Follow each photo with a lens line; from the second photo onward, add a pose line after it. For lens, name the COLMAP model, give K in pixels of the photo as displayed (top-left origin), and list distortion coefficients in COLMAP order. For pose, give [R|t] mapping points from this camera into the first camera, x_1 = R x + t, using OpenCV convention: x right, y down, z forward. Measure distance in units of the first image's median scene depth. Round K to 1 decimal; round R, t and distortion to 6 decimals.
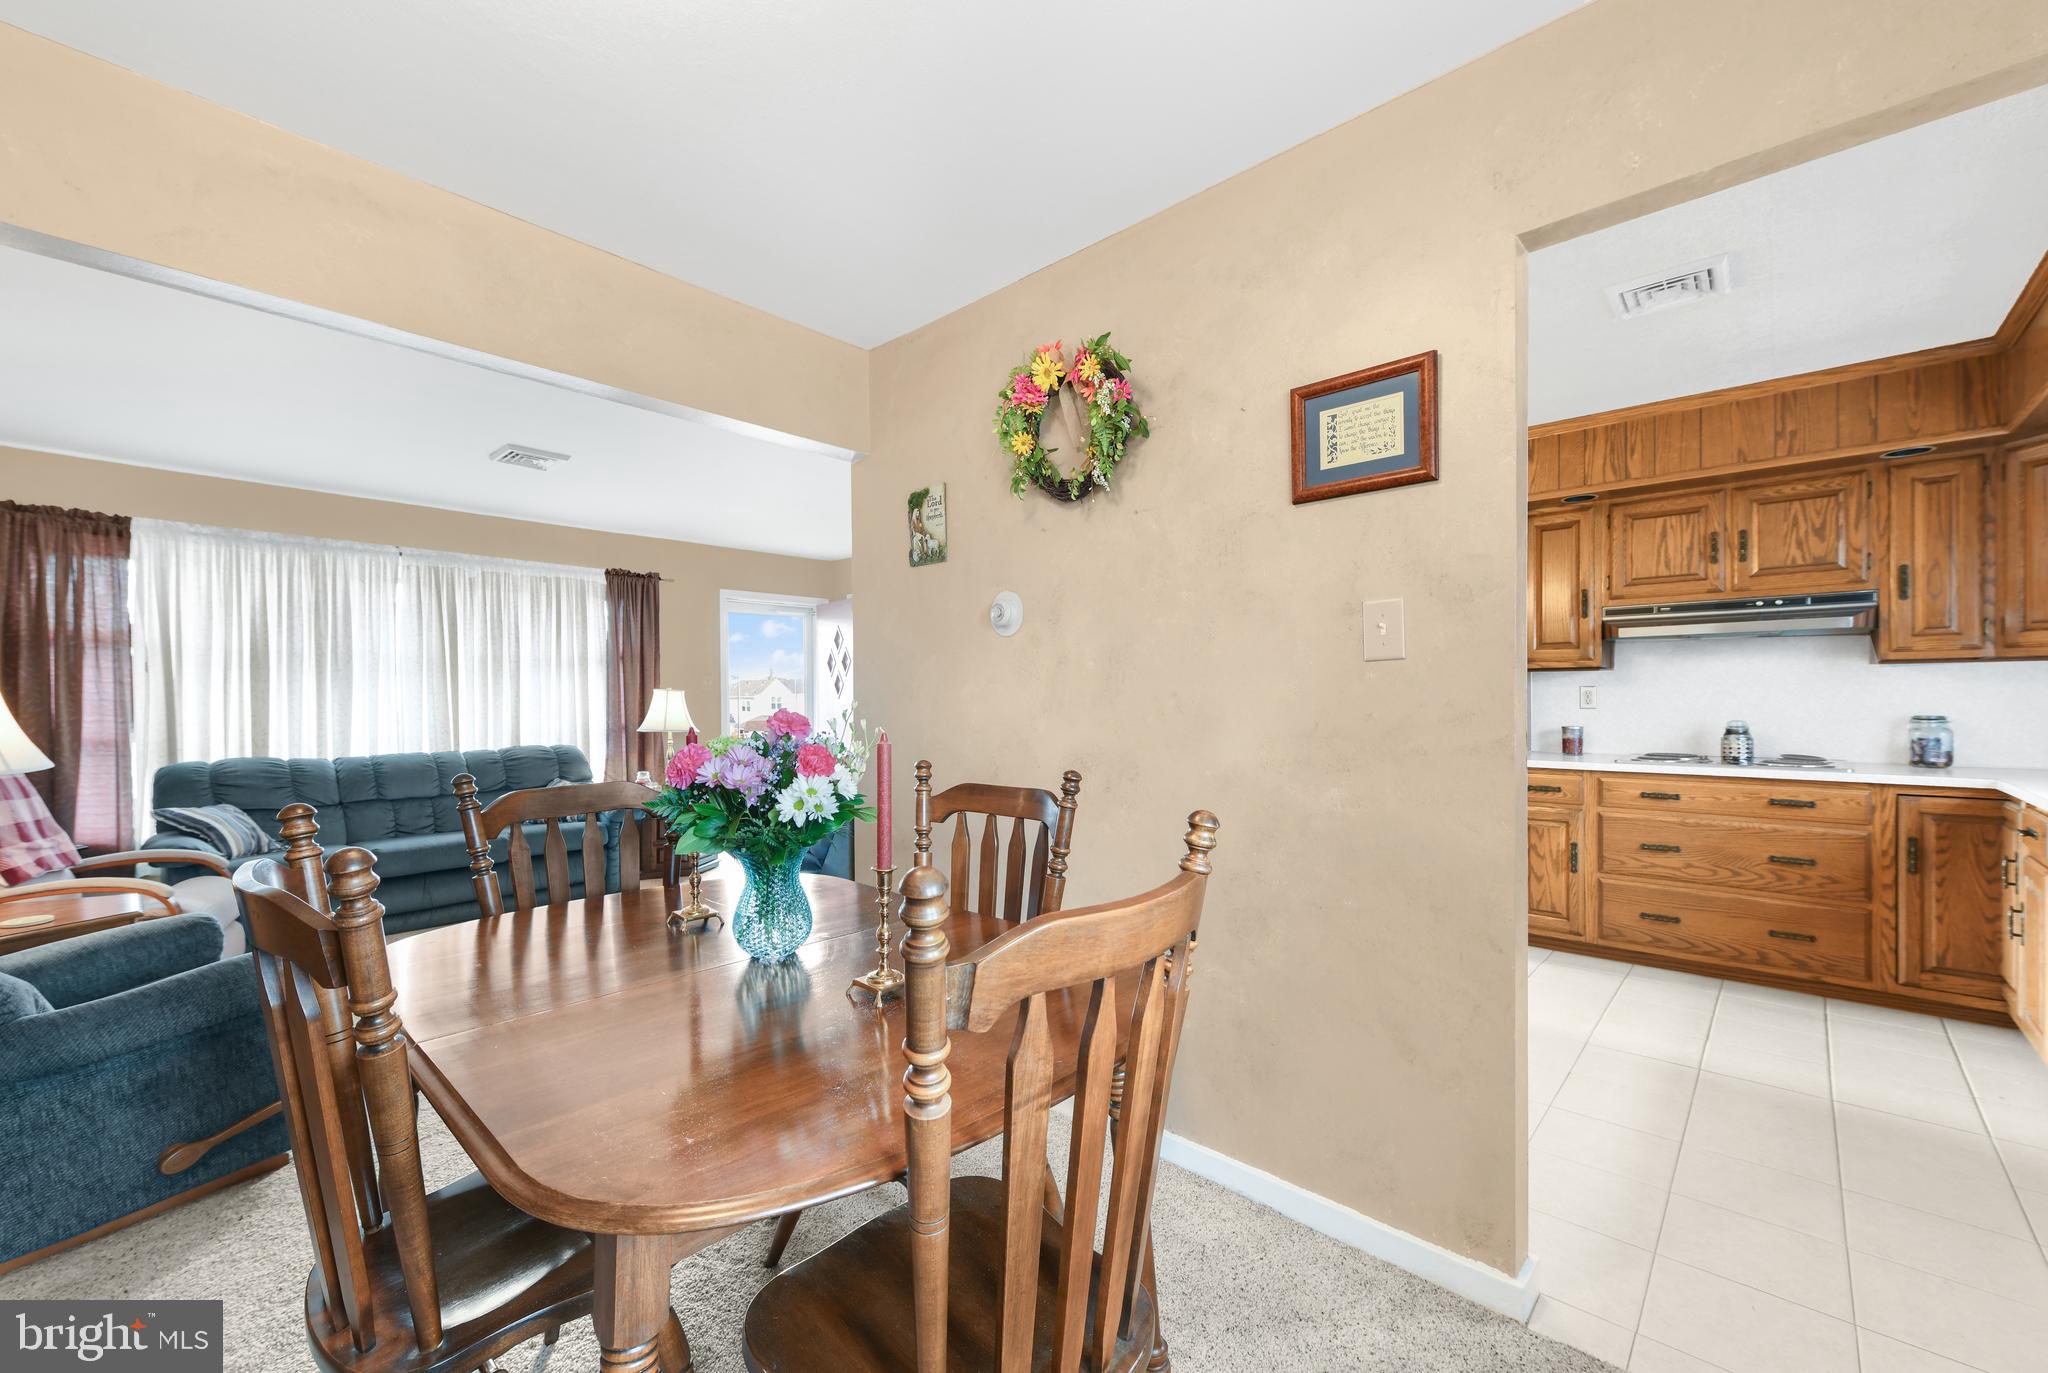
lens RADIAL K [[841.0, 0, 1024.0], [0, 841.0, 706.7], [0, 0, 1]] dist [0.000448, -0.000075]
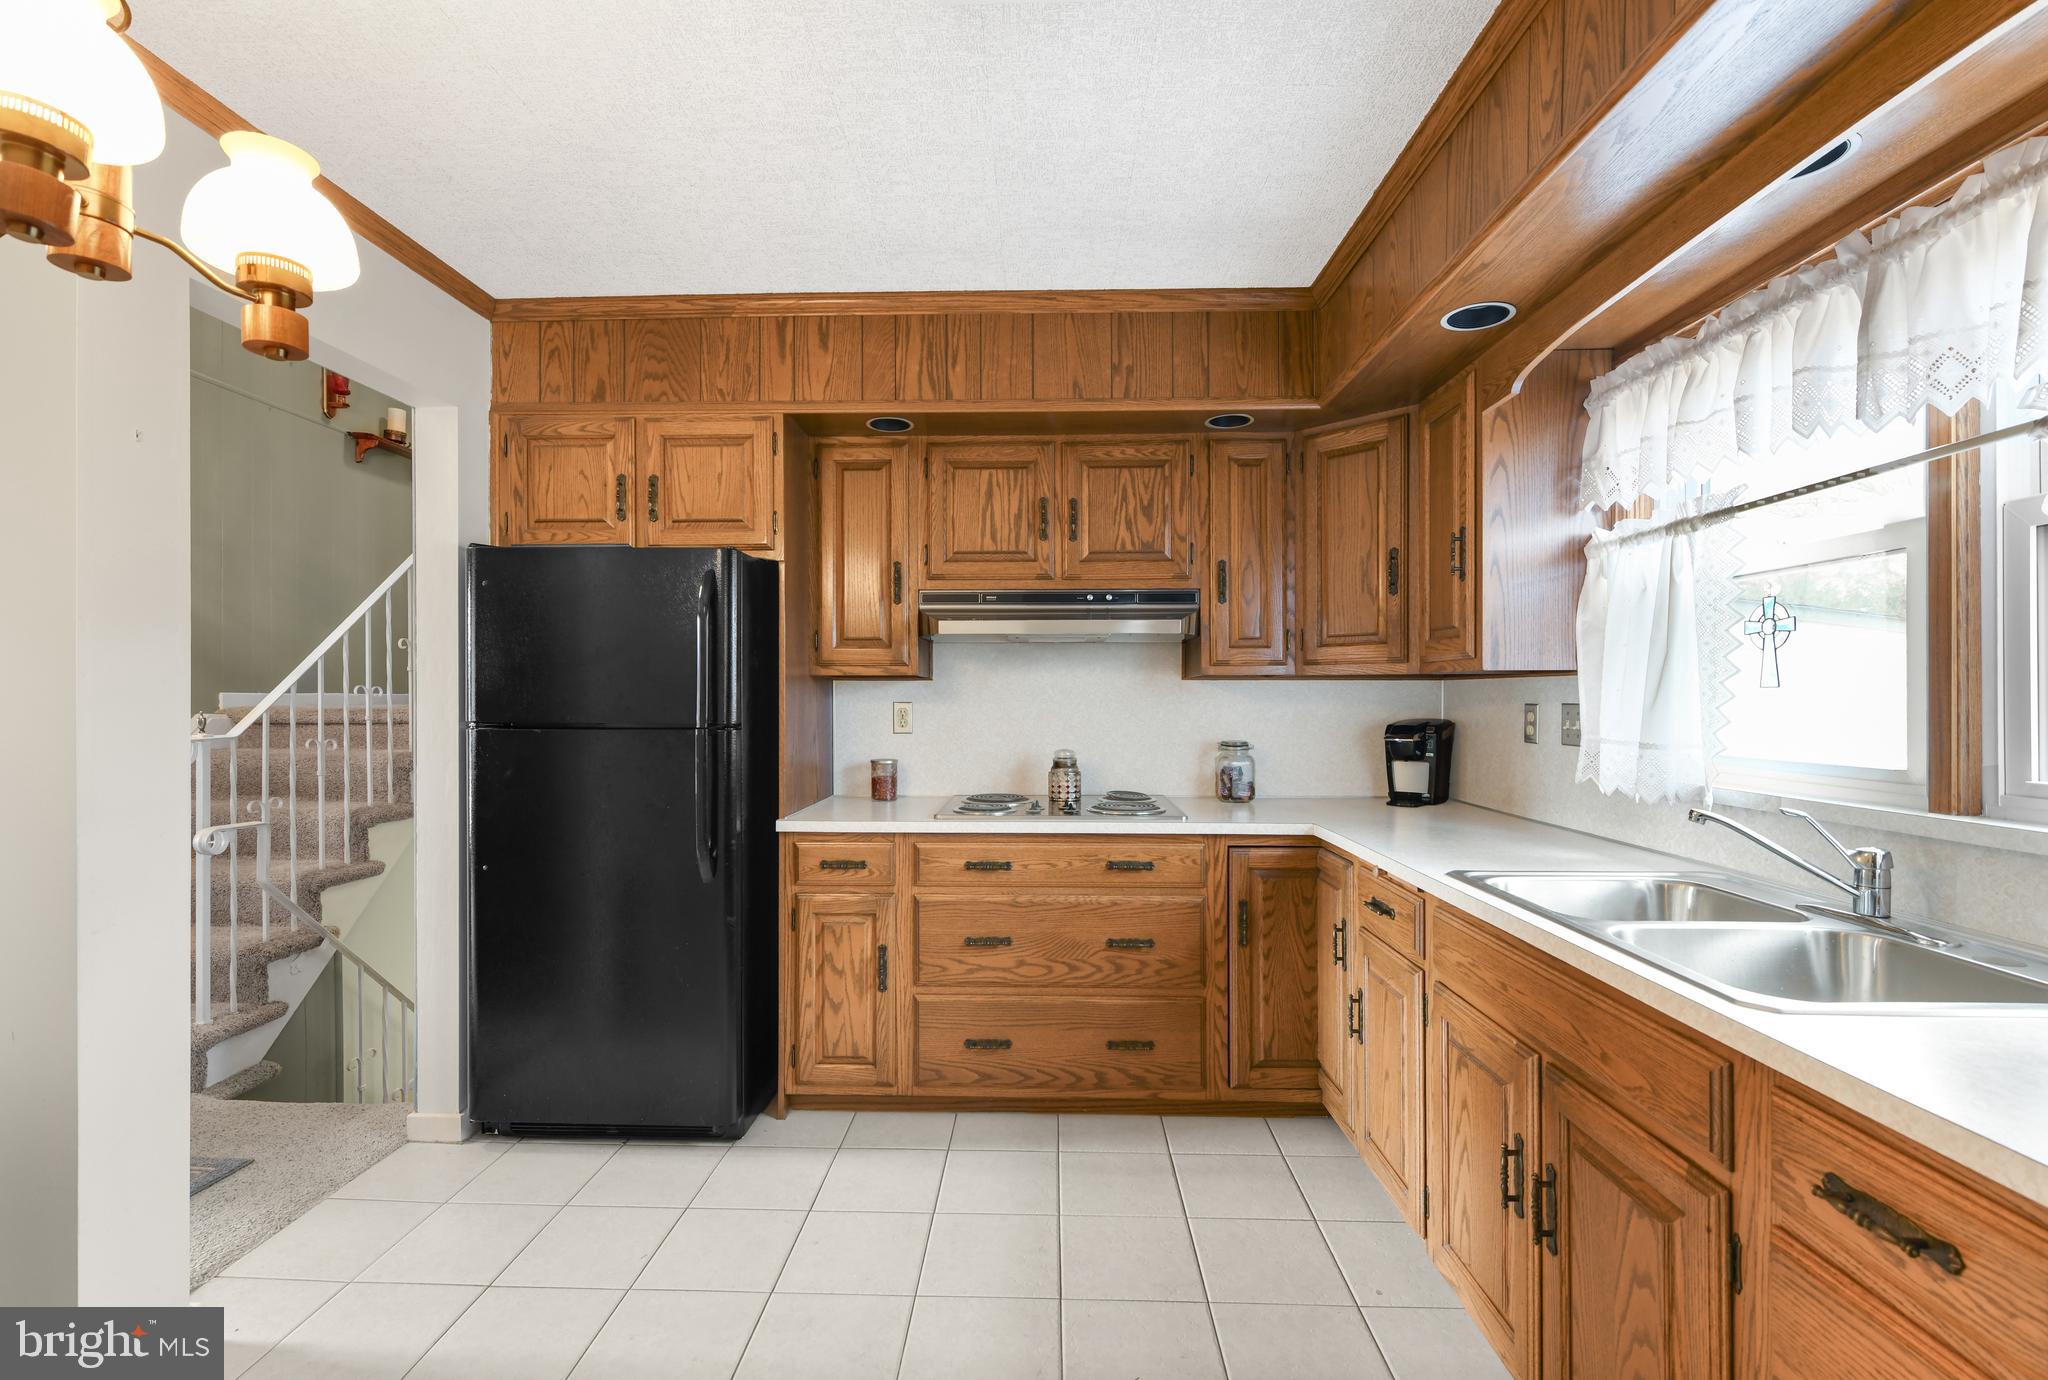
lens RADIAL K [[903.0, 0, 1022.3], [0, 903.0, 698.6], [0, 0, 1]] dist [0.001761, -0.000073]
pose [[0.757771, 0.005864, 0.652494, 0.307982], [0.002476, 0.999927, -0.011862, -0.022685], [-0.652516, 0.010604, 0.757701, 0.439616]]
